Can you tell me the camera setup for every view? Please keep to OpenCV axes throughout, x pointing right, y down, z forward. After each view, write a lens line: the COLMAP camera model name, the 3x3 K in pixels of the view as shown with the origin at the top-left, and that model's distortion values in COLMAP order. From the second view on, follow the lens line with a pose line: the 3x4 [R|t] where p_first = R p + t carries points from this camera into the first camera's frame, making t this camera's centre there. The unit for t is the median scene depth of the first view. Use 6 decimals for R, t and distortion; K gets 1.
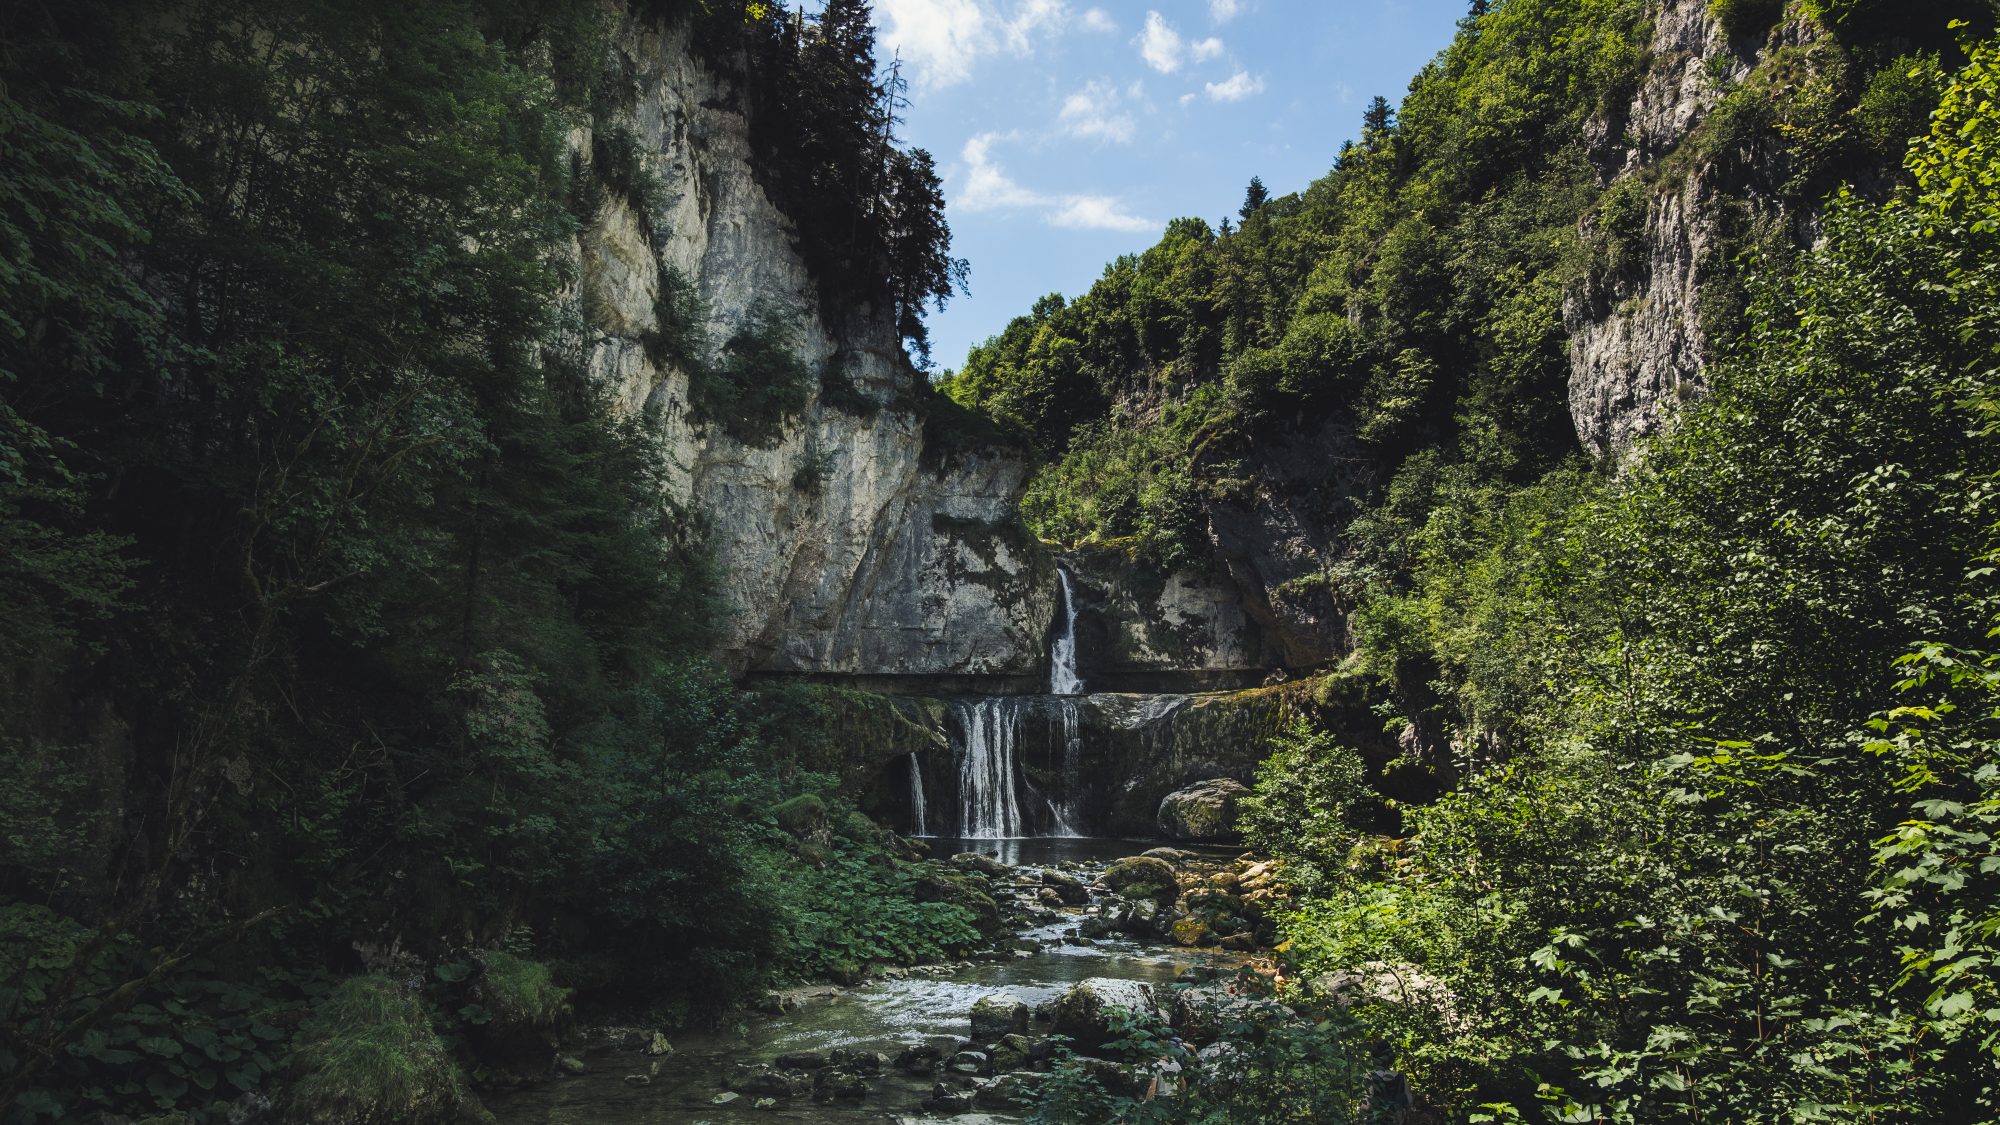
lens RADIAL K [[1441.6, 0, 1003.8], [0, 1441.6, 559.8], [0, 0, 1]] dist [0.009946, 0.003148]
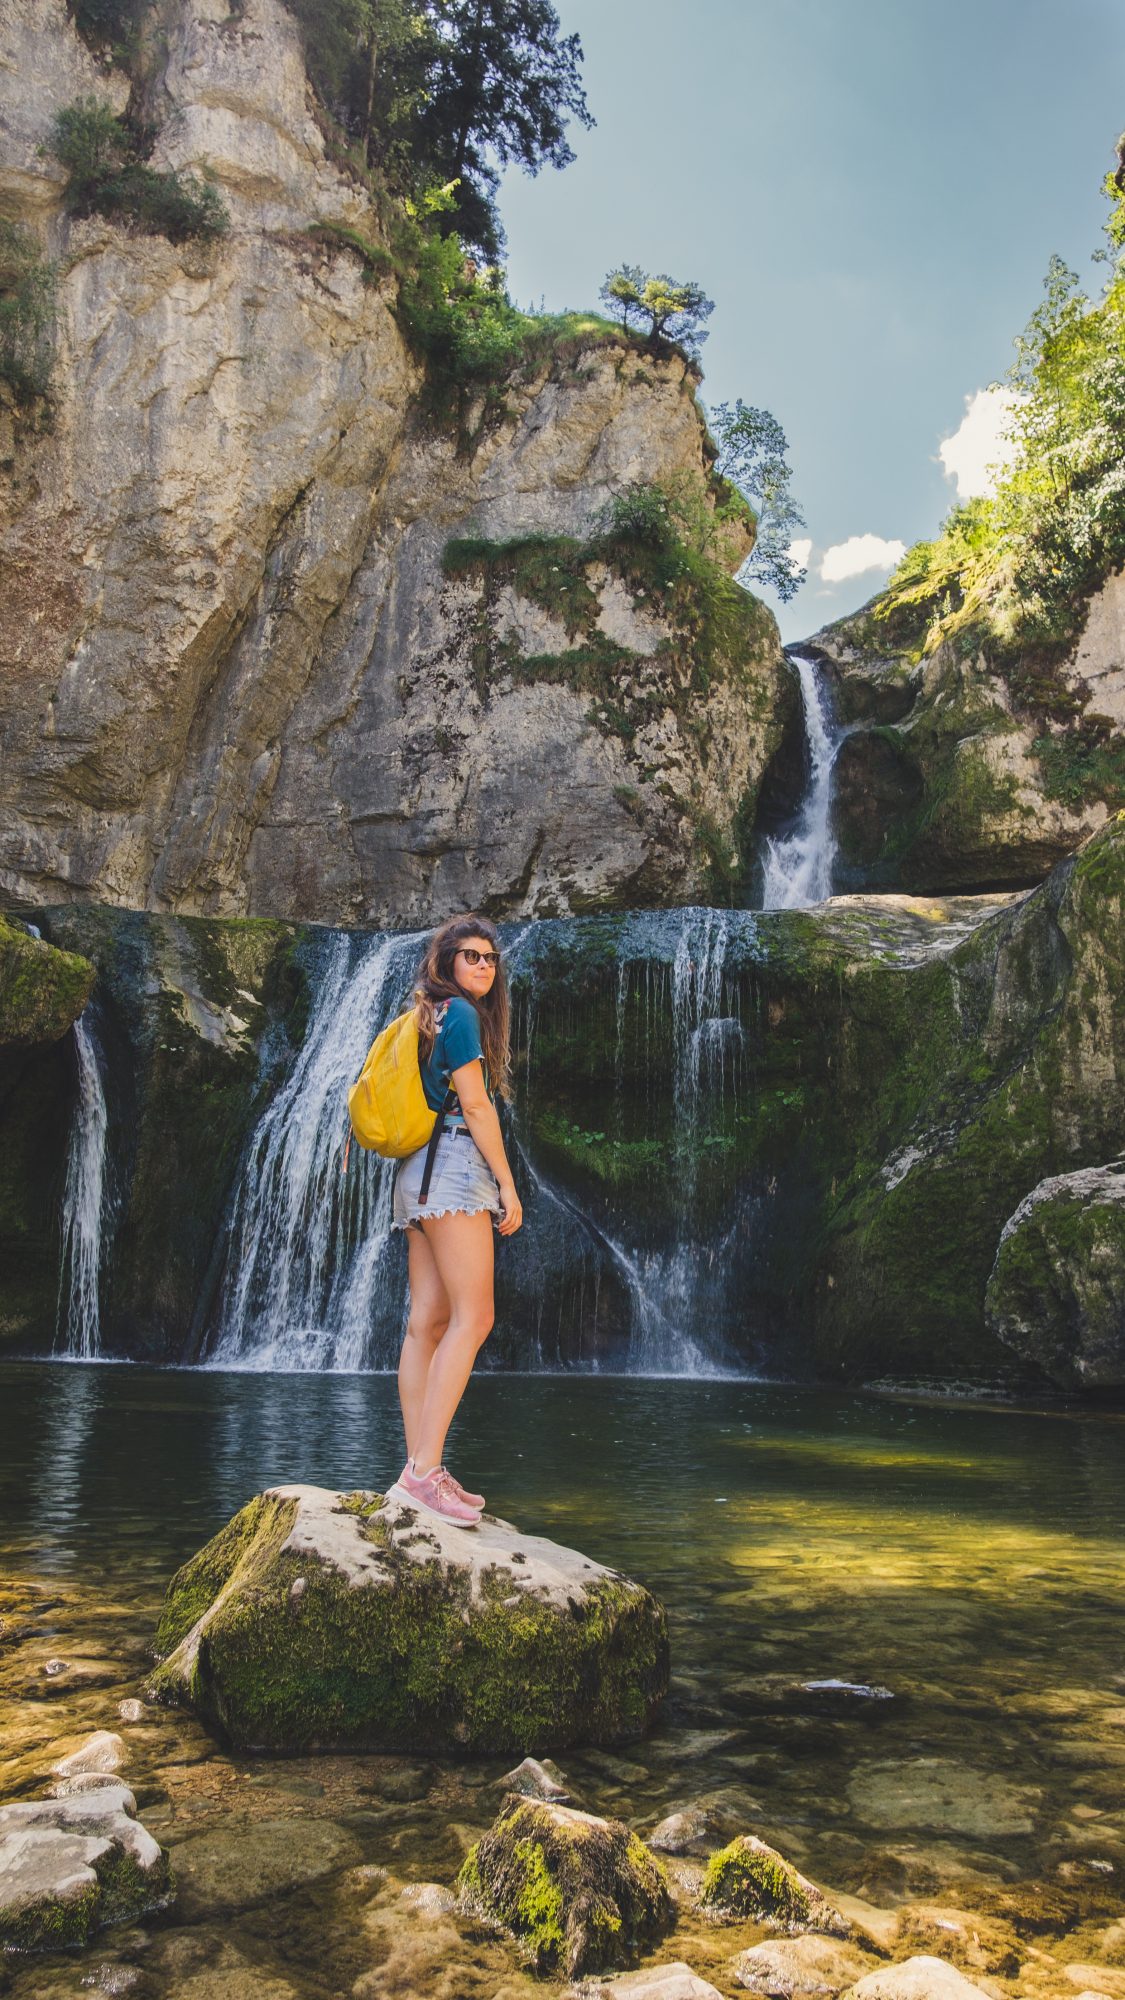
lens RADIAL K [[1441.6, 0, 567.6], [0, 1441.6, 993.4], [0, 0, 1]] dist [0.009946, 0.003148]
pose [[0.940130, -0.072153, -0.333091, 0.105127], [0.042172, 0.994450, -0.096386, 0.131961], [0.338197, 0.076568, 0.937955, 0.664794]]
